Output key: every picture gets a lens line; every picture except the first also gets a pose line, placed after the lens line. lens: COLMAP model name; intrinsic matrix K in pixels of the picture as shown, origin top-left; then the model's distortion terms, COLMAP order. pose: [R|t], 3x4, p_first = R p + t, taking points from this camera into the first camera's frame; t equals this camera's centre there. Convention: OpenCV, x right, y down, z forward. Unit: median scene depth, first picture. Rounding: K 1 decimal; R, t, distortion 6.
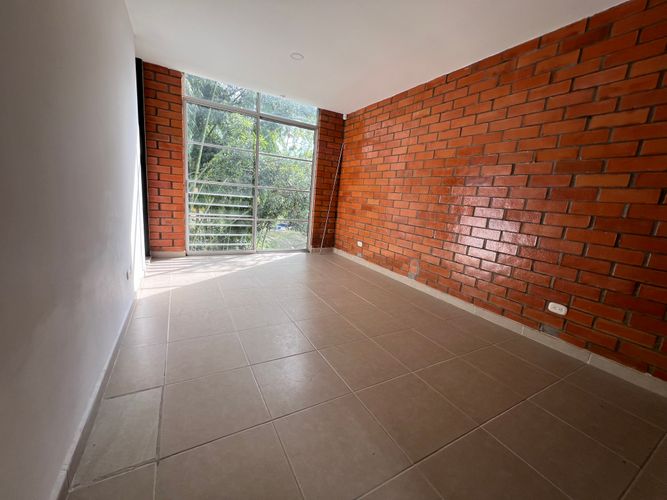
lens RADIAL K [[267.6, 0, 332.1], [0, 267.6, 243.7], [0, 0, 1]] dist [-0.002768, 0.000356]
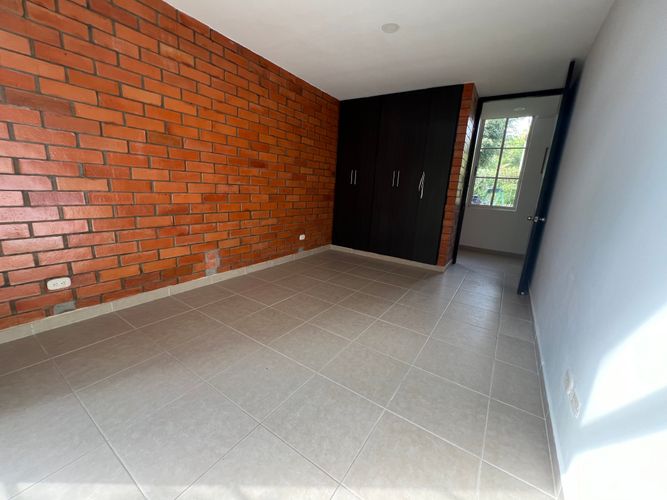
lens RADIAL K [[267.6, 0, 331.3], [0, 267.6, 250.3], [0, 0, 1]] dist [-0.002768, 0.000356]
pose [[-0.442554, -0.301113, 0.844675, -0.594514], [0.071150, 0.927178, 0.367802, -0.238051], [-0.893915, 0.222871, -0.388902, 1.022220]]
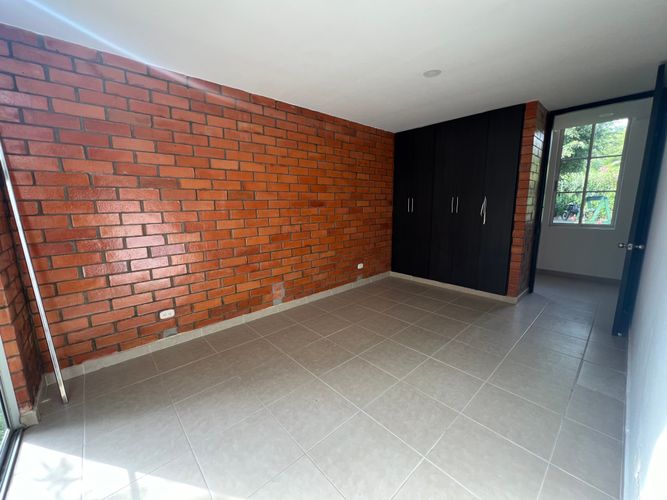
lens RADIAL K [[267.6, 0, 331.4], [0, 267.6, 250.4], [0, 0, 1]] dist [-0.002768, 0.000356]
pose [[-0.216723, -0.237174, 0.946985, -0.644719], [0.173421, 0.945258, 0.276430, -0.301397], [-0.960706, 0.224136, -0.163728, 0.975238]]
